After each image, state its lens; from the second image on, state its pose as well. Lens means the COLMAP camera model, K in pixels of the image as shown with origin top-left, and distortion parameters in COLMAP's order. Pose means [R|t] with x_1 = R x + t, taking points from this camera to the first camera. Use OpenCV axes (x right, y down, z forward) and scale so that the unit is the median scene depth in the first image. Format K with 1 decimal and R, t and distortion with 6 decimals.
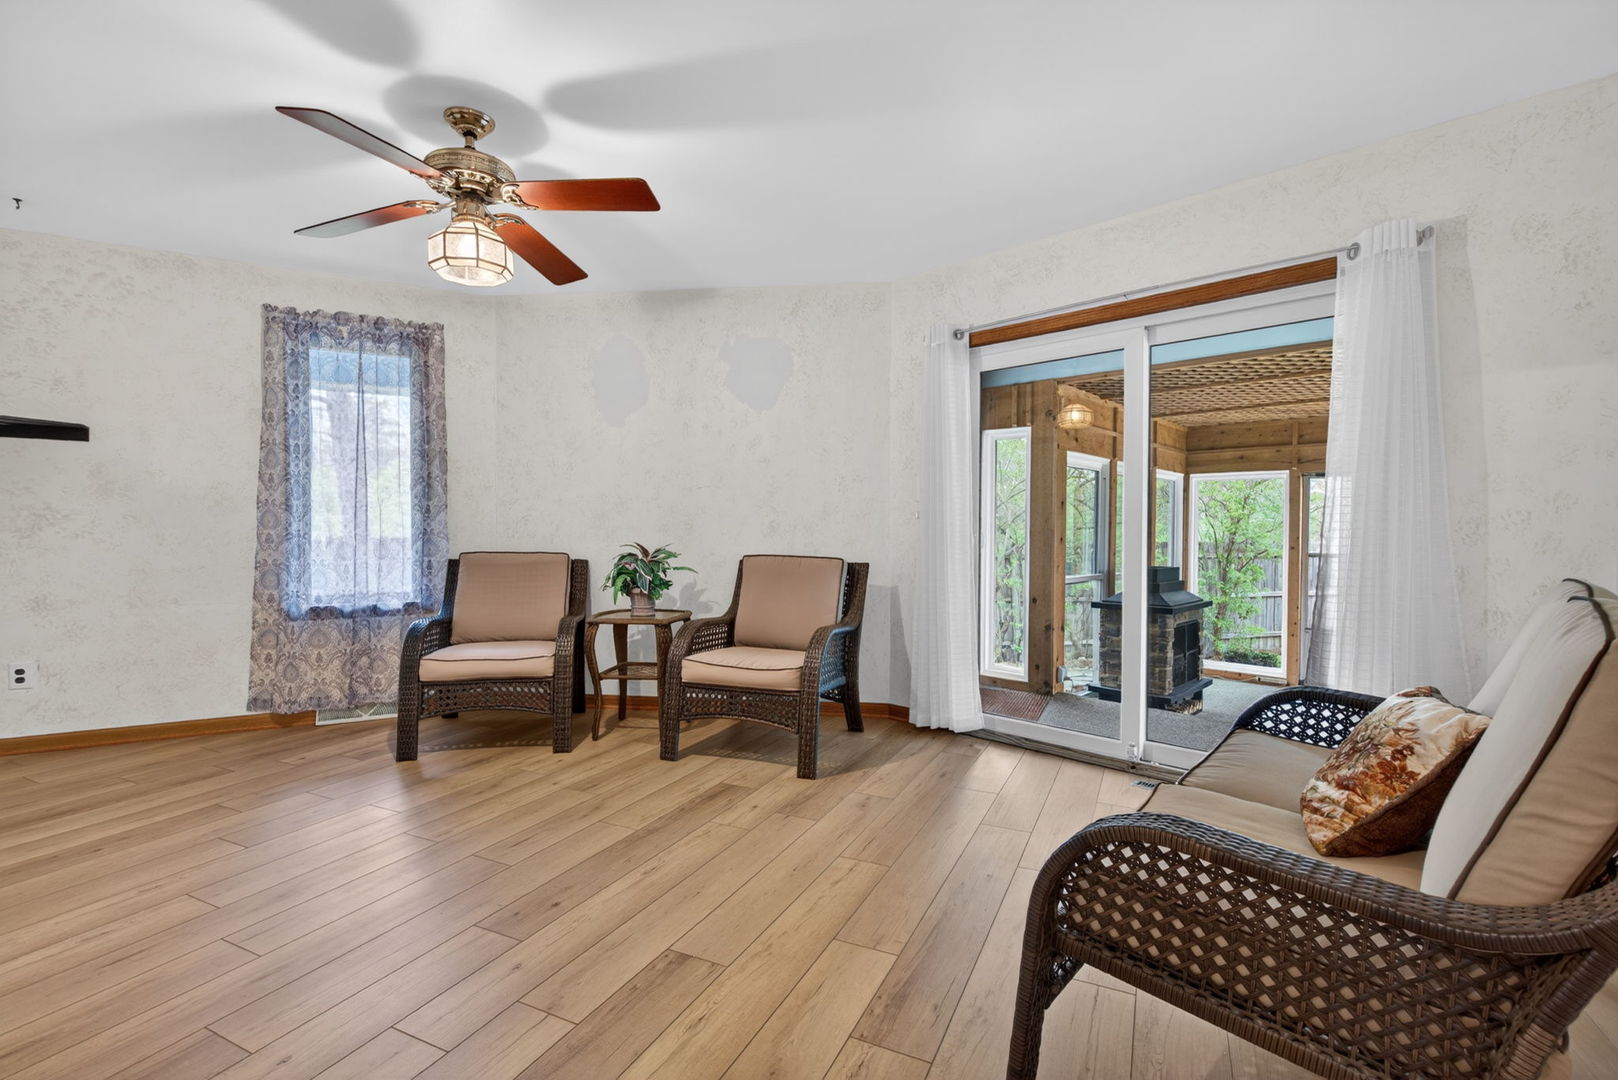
lens RADIAL K [[733.6, 0, 812.1], [0, 733.6, 544.8], [0, 0, 1]] dist [-0.000023, 0.000412]
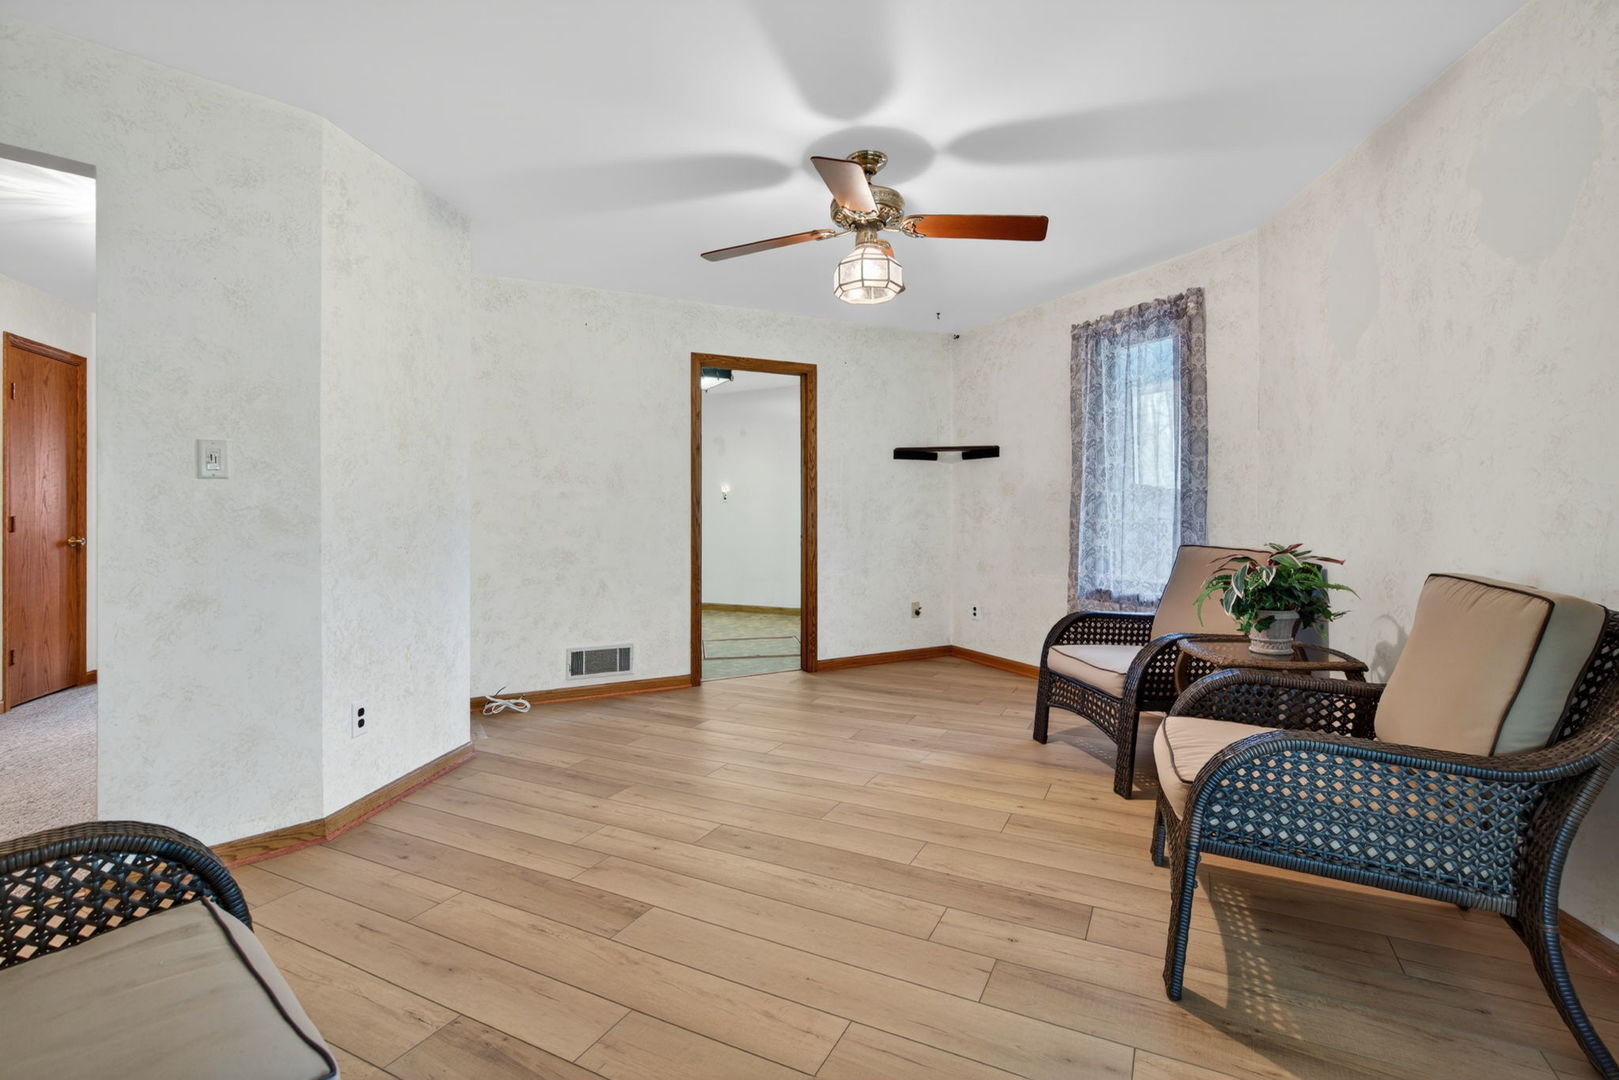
lens RADIAL K [[740.4, 0, 810.9], [0, 740.4, 509.9], [0, 0, 1]] dist [0.017191, -0.000004]
pose [[-0.020410, -0.008144, -0.999759, 0.436288], [-0.020918, 0.999751, -0.007717, -0.015348], [0.999573, 0.020755, -0.020575, 0.598709]]
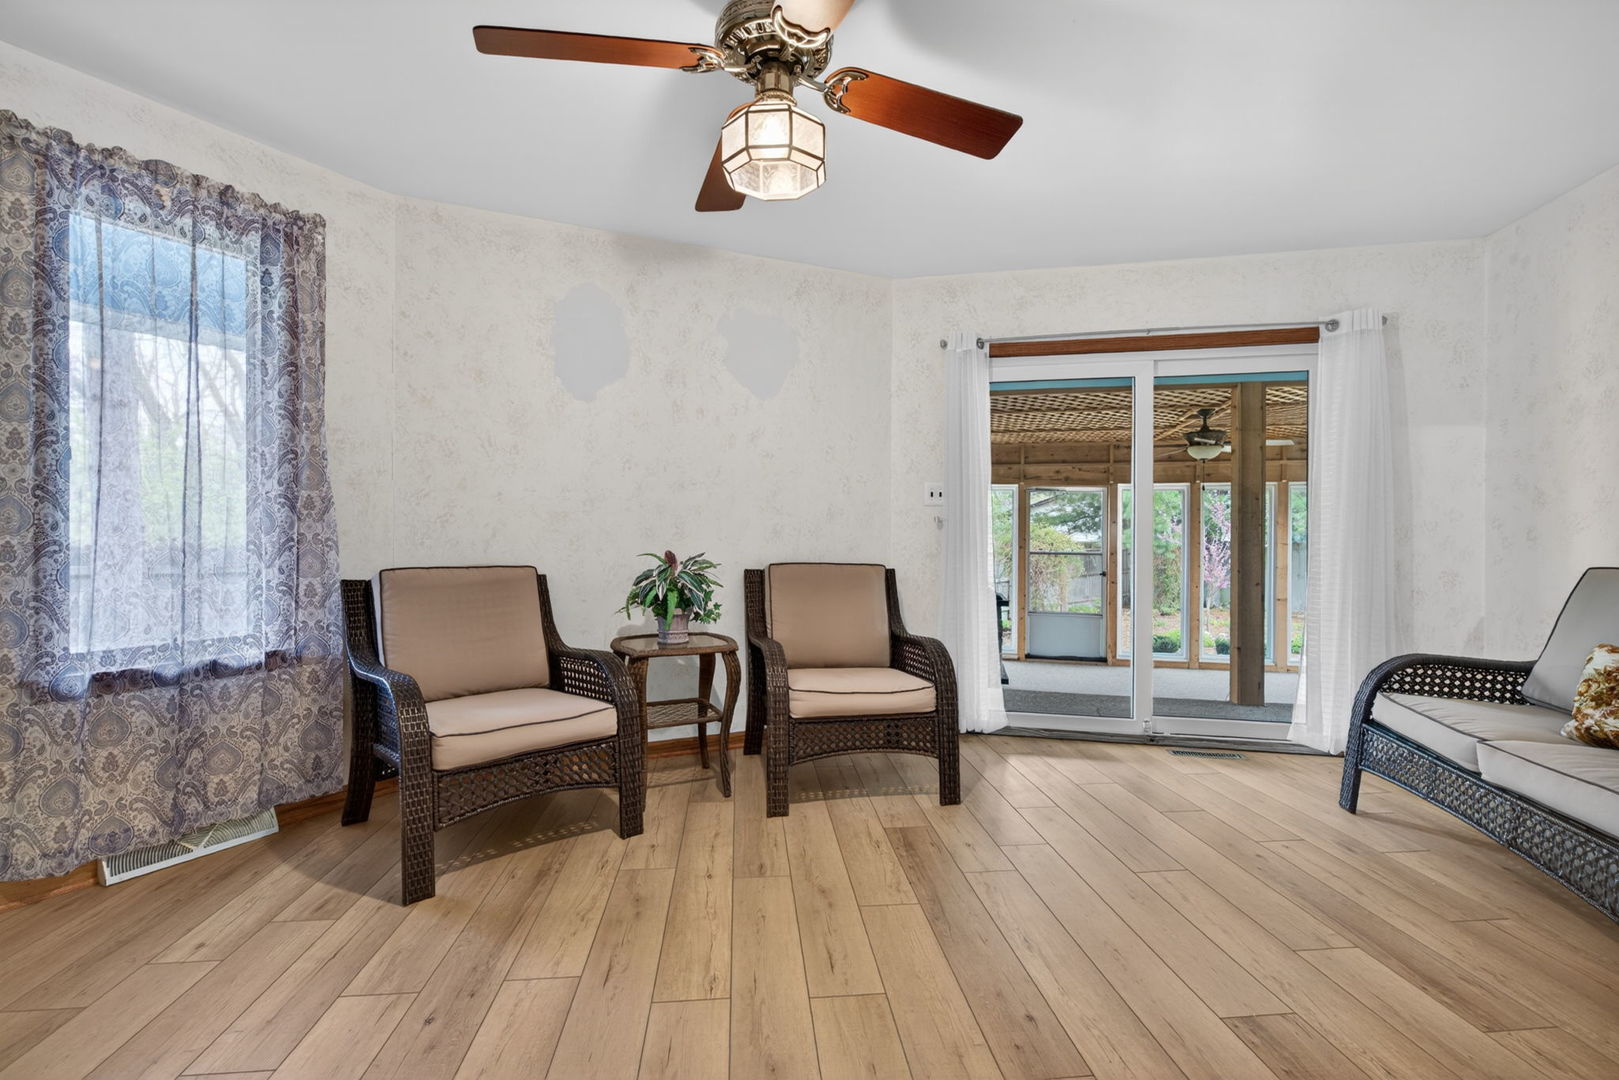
lens RADIAL K [[731.4, 0, 810.7], [0, 731.4, 535.4], [0, 0, 1]] dist [0.001568, -0.000742]
pose [[0.853755, -0.002487, 0.520669, -0.511058], [0.010552, 0.999866, -0.012526, -0.007560], [-0.520568, 0.016188, 0.853666, 0.242251]]
